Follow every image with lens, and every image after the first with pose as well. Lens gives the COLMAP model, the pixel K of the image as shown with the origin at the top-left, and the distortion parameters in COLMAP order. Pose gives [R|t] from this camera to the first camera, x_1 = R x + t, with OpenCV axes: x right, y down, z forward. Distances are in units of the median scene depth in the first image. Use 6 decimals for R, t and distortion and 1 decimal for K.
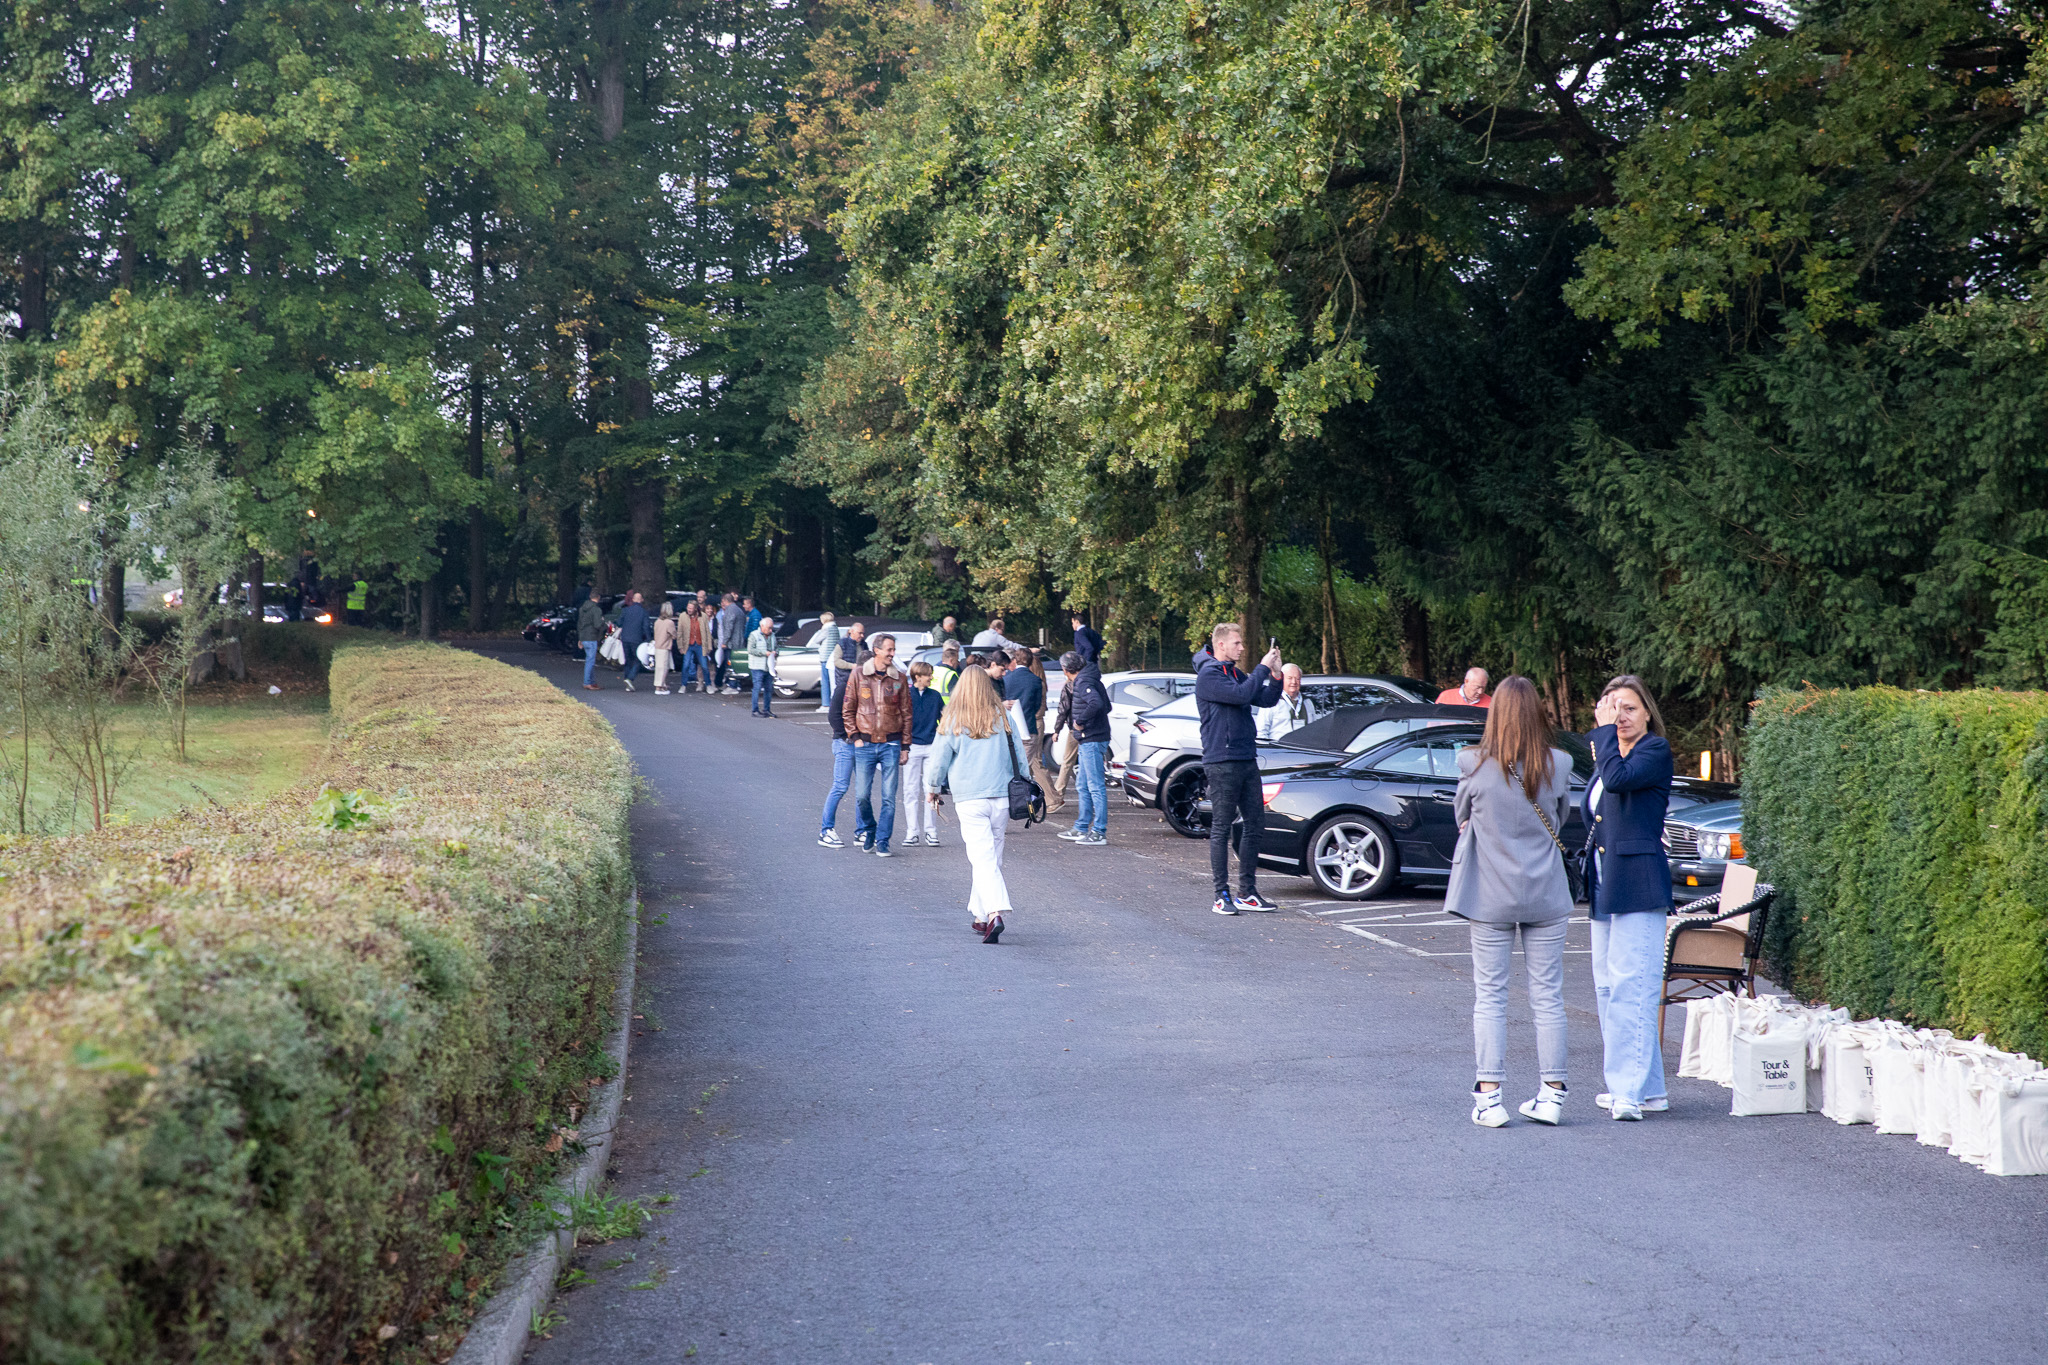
lens RADIAL K [[4056.7, 0, 1024.0], [0, 4056.7, 682.5], [0, 0, 1]] dist [0.276947, 0.300338]
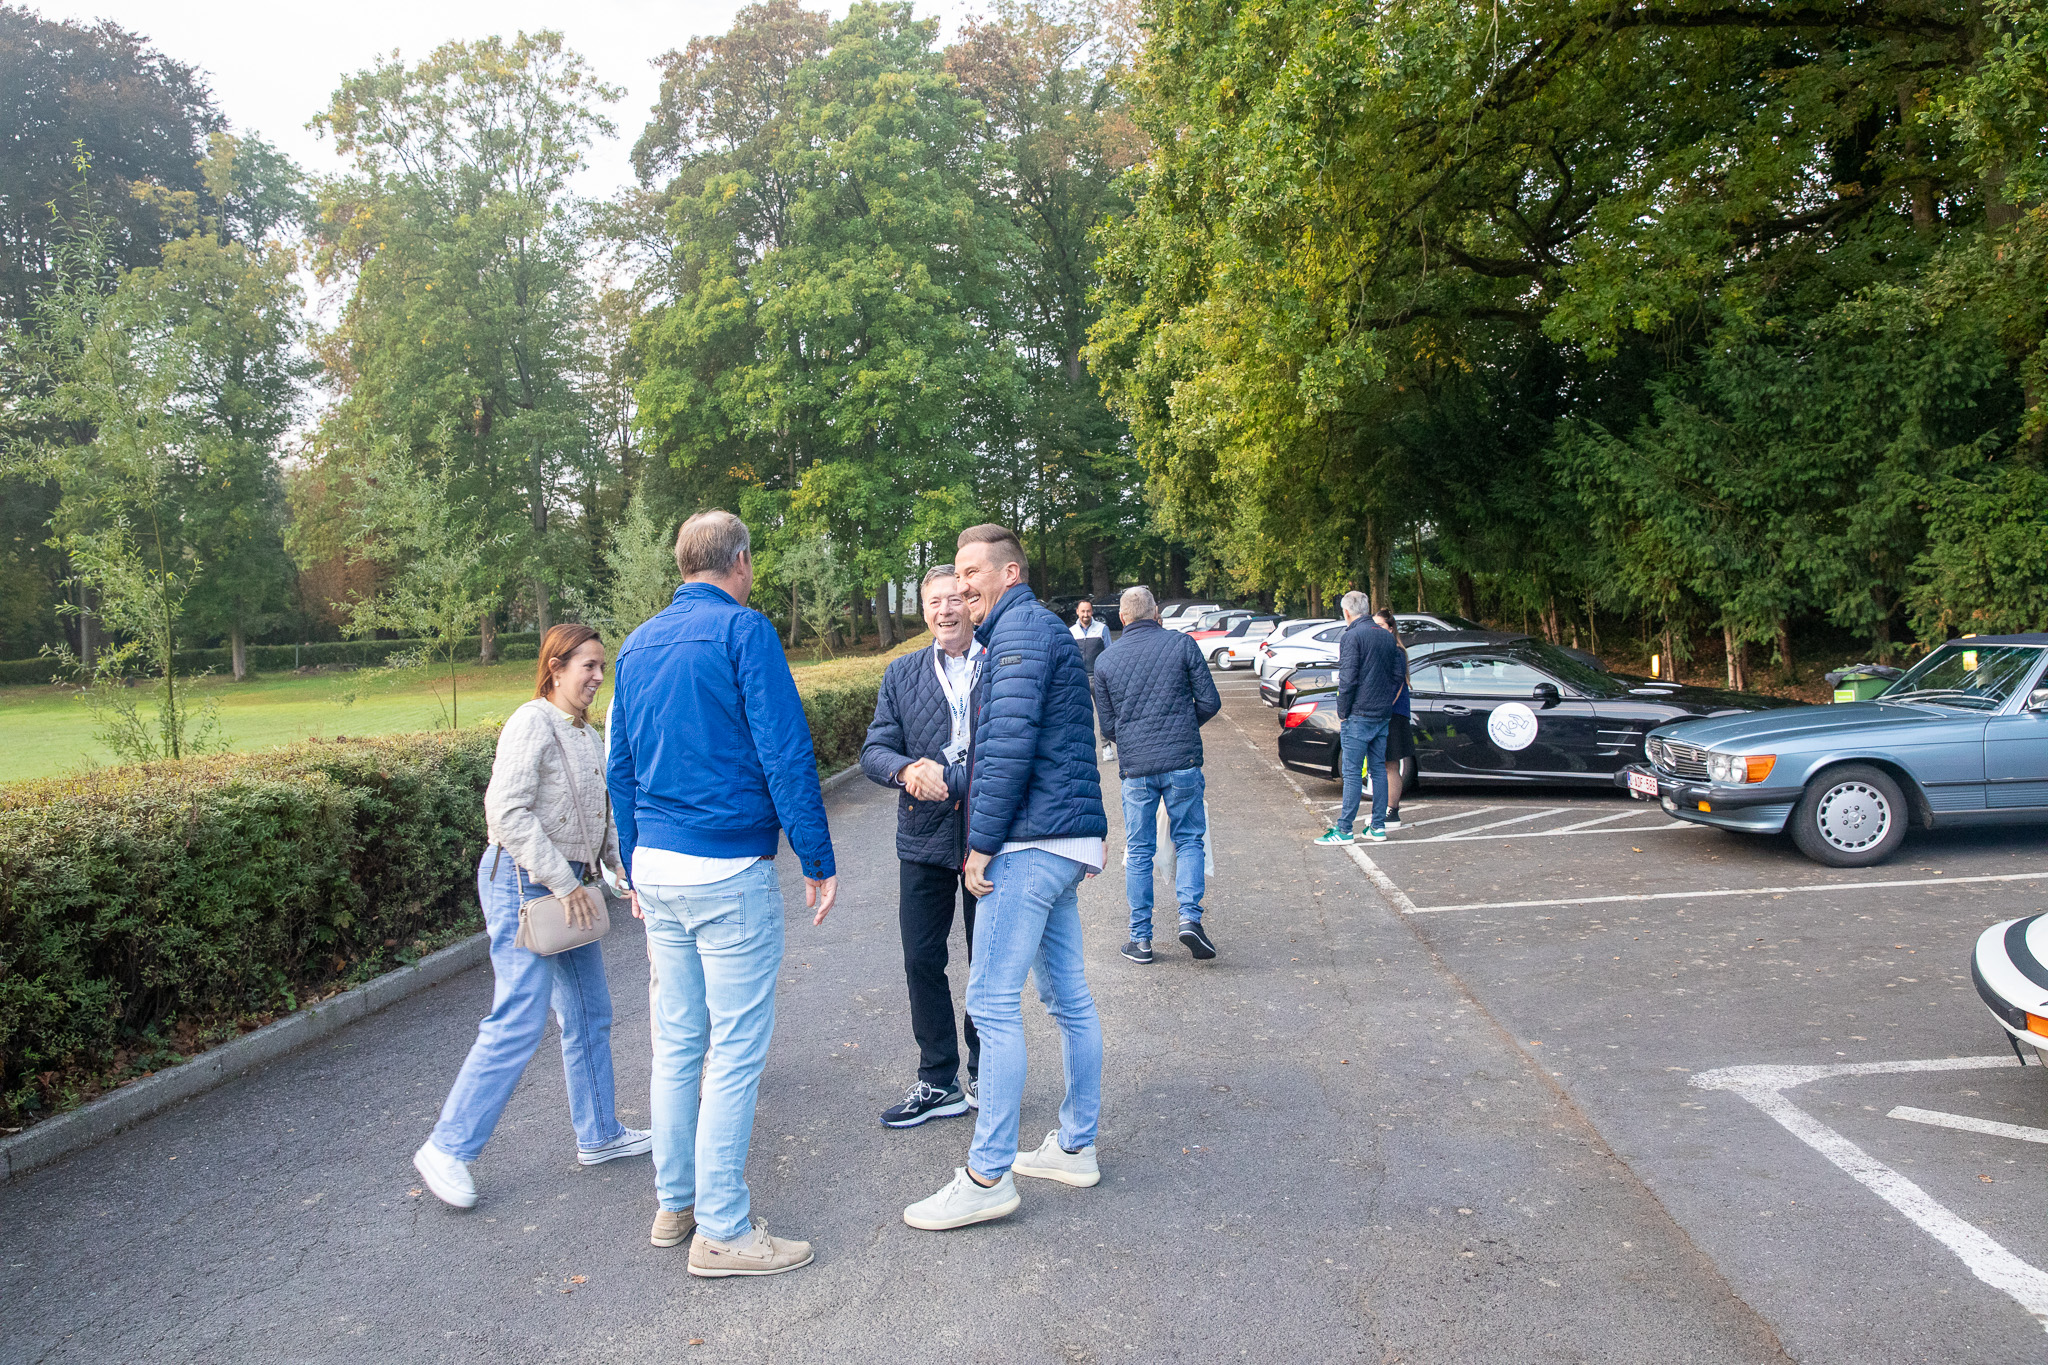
lens RADIAL K [[1502.4, 0, 1024.0], [0, 1502.4, 682.5], [0, 0, 1]] dist [-0.099085, 0.101145]
pose [[0.977366, -0.036777, -0.208334, 0.059778], [0.043143, 0.998728, 0.026092, 0.003243], [0.207109, -0.034489, 0.977710, 0.463756]]
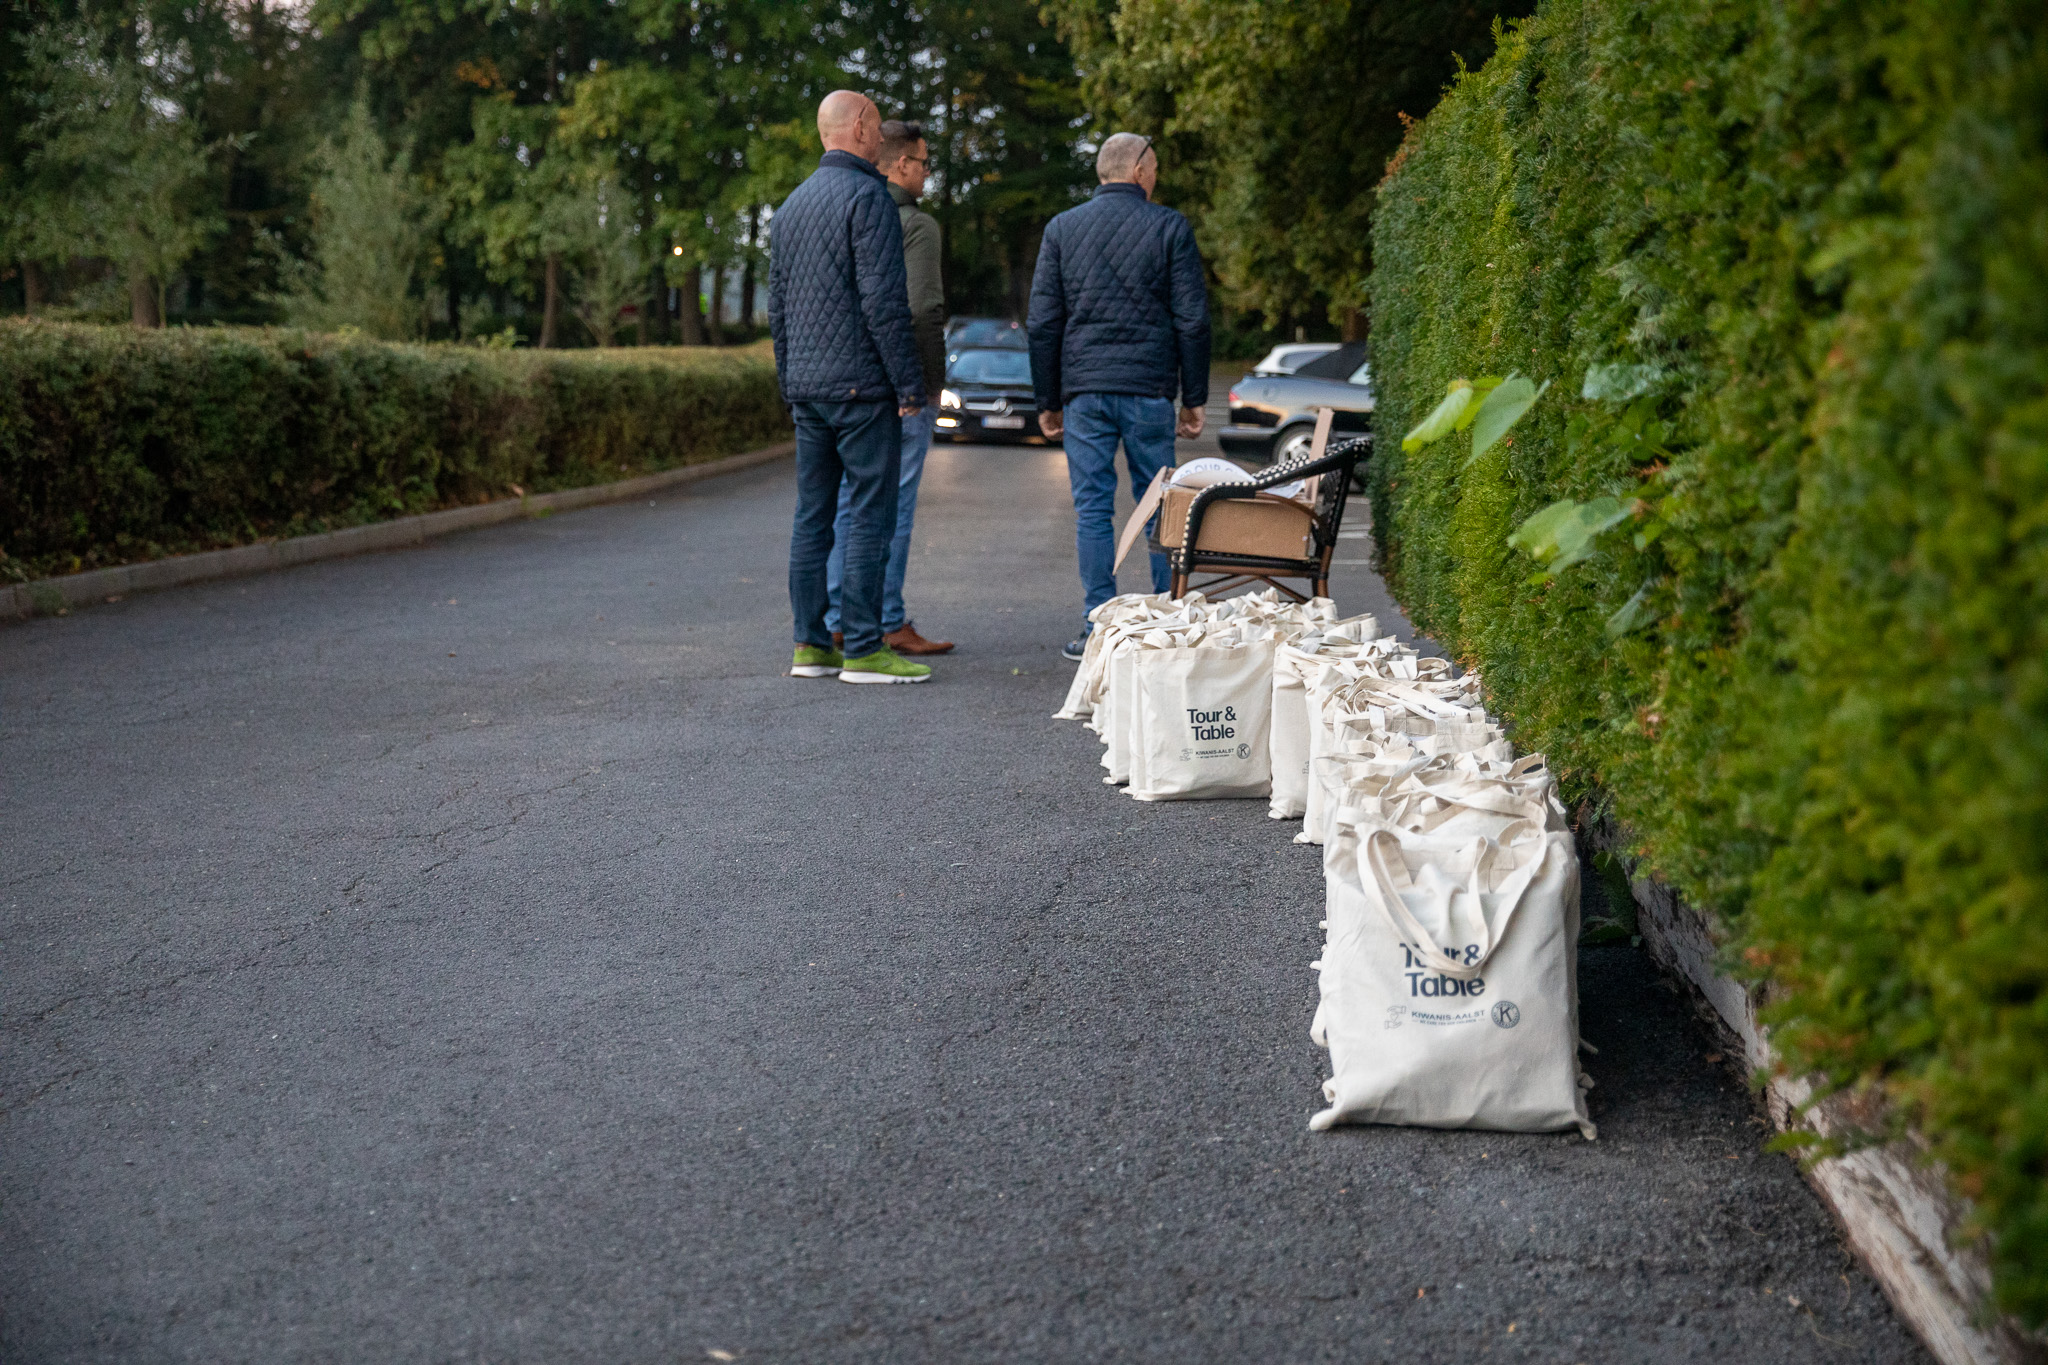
lens RADIAL K [[2586.5, 0, 1020.3], [0, 2586.5, 683.9], [0, 0, 1]] dist [0.095855, 0.009975]
pose [[0.986066, 0.030017, -0.163623, 0.098954], [-0.012600, 0.994237, 0.106460, 0.022562], [0.165876, -0.102915, 0.980762, 0.284740]]
